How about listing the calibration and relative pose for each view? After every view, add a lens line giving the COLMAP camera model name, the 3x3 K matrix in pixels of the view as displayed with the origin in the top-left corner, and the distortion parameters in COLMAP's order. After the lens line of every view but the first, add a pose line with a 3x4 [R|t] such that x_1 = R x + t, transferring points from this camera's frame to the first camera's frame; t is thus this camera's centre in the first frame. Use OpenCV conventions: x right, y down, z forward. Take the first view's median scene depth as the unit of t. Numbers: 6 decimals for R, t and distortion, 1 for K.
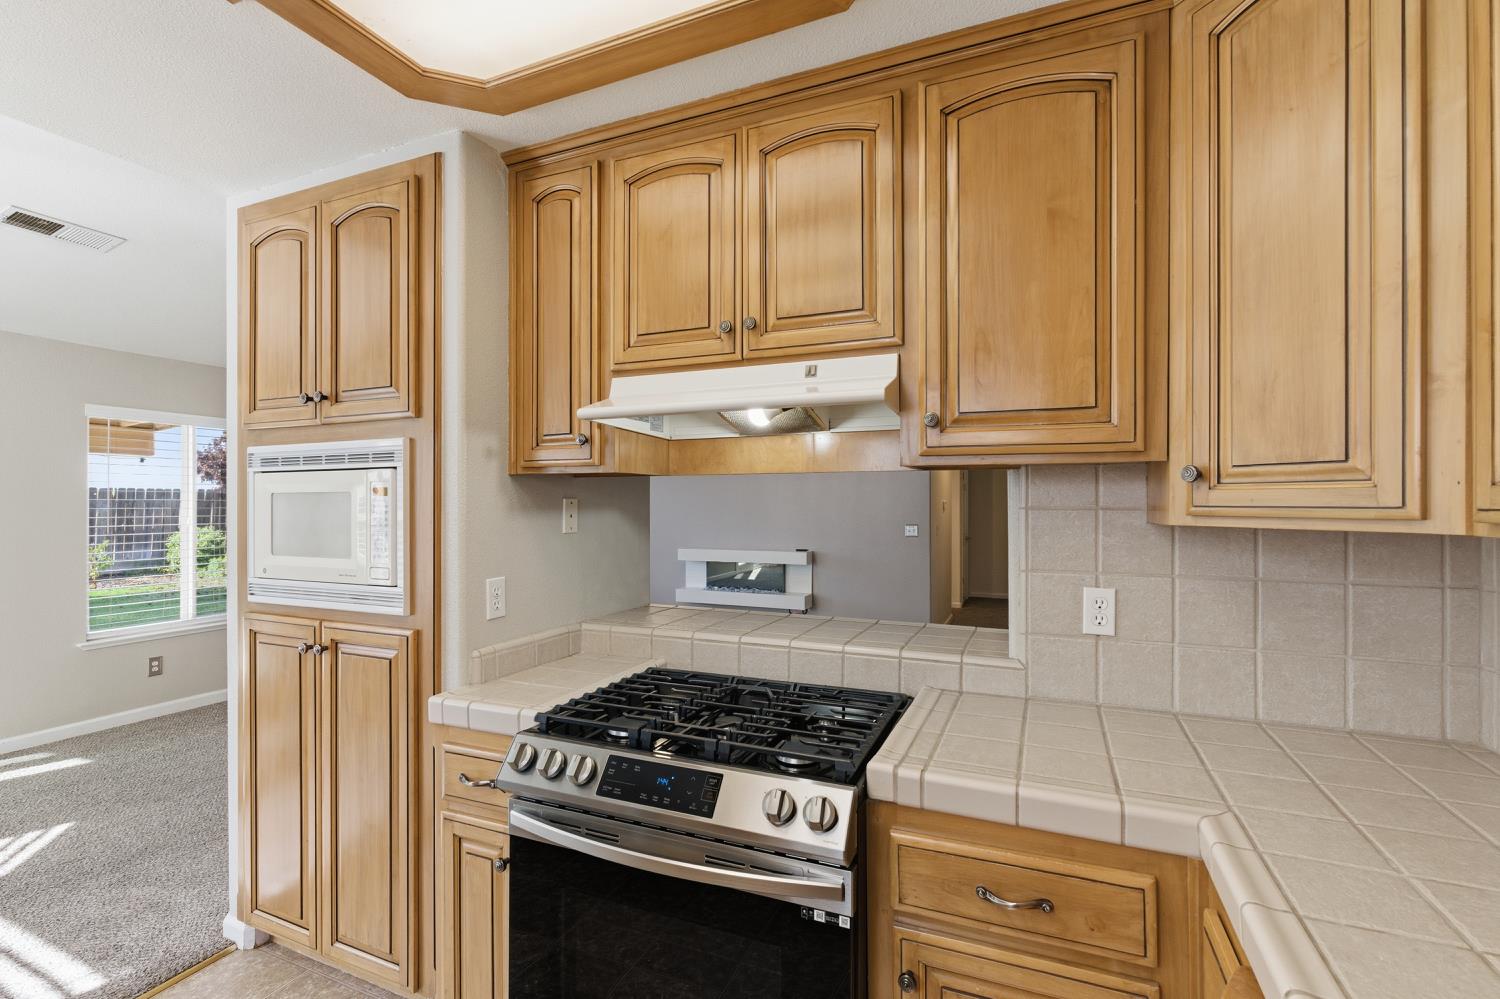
lens RADIAL K [[666.0, 0, 758.1], [0, 666.0, 498.8], [0, 0, 1]] dist [-0.005896, 0.001799]
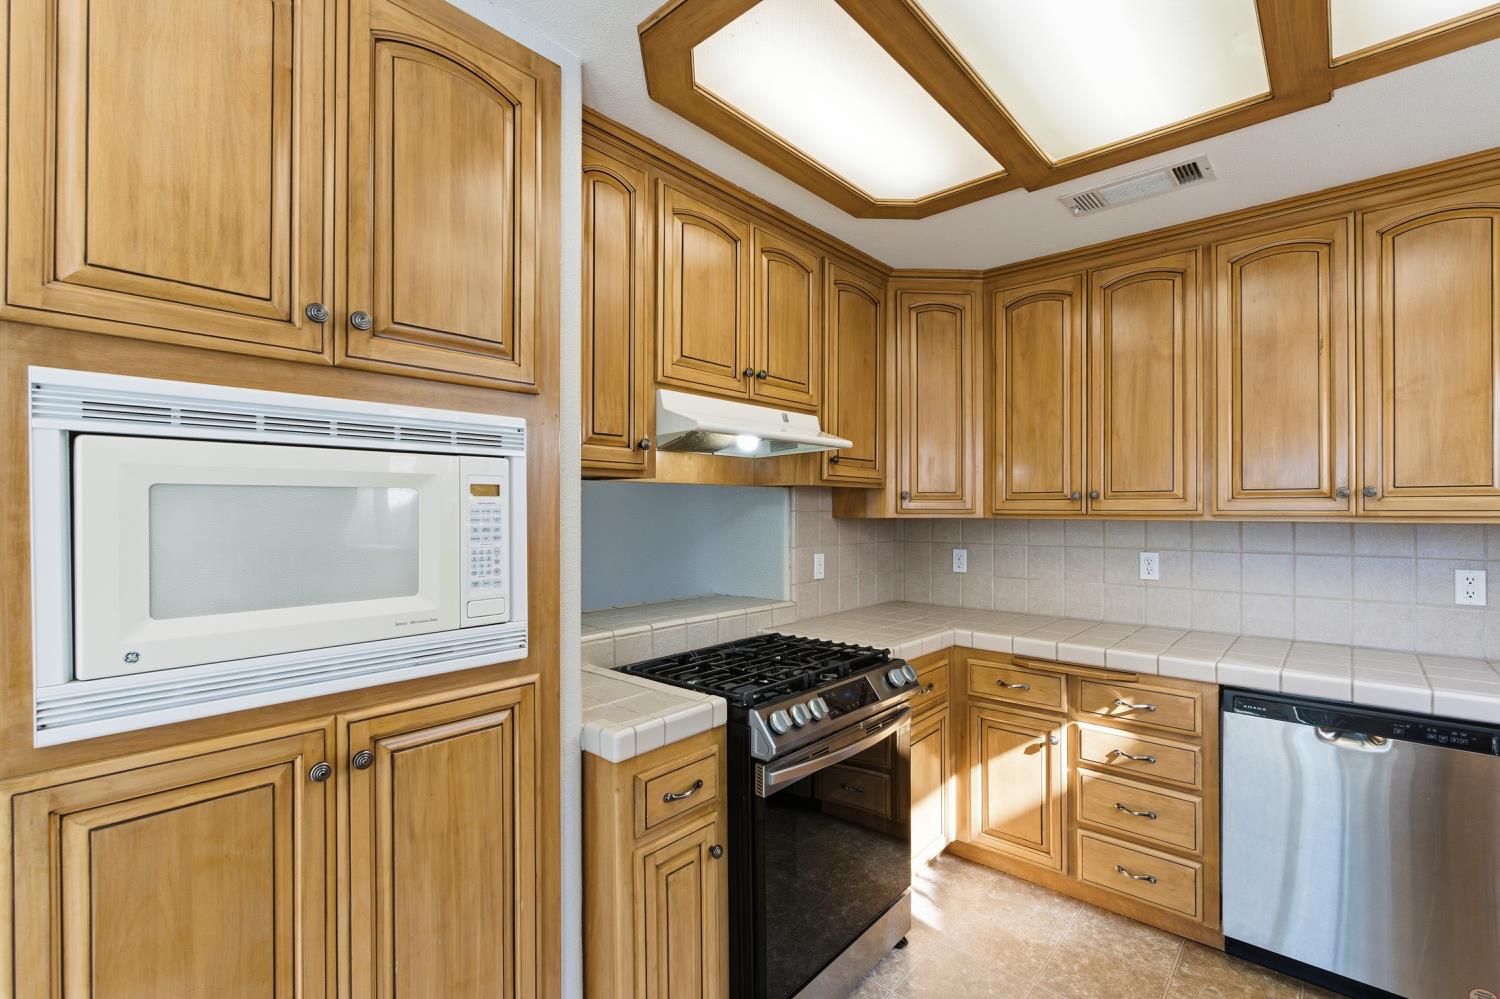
lens RADIAL K [[666.0, 0, 748.3], [0, 666.0, 508.0], [0, 0, 1]] dist [-0.005896, 0.001799]
pose [[0.324215, 0.001635, 0.945982, -1.202686], [-0.004804, 0.999988, -0.000082, 0.007326], [-0.945971, -0.004518, 0.324220, 0.542094]]
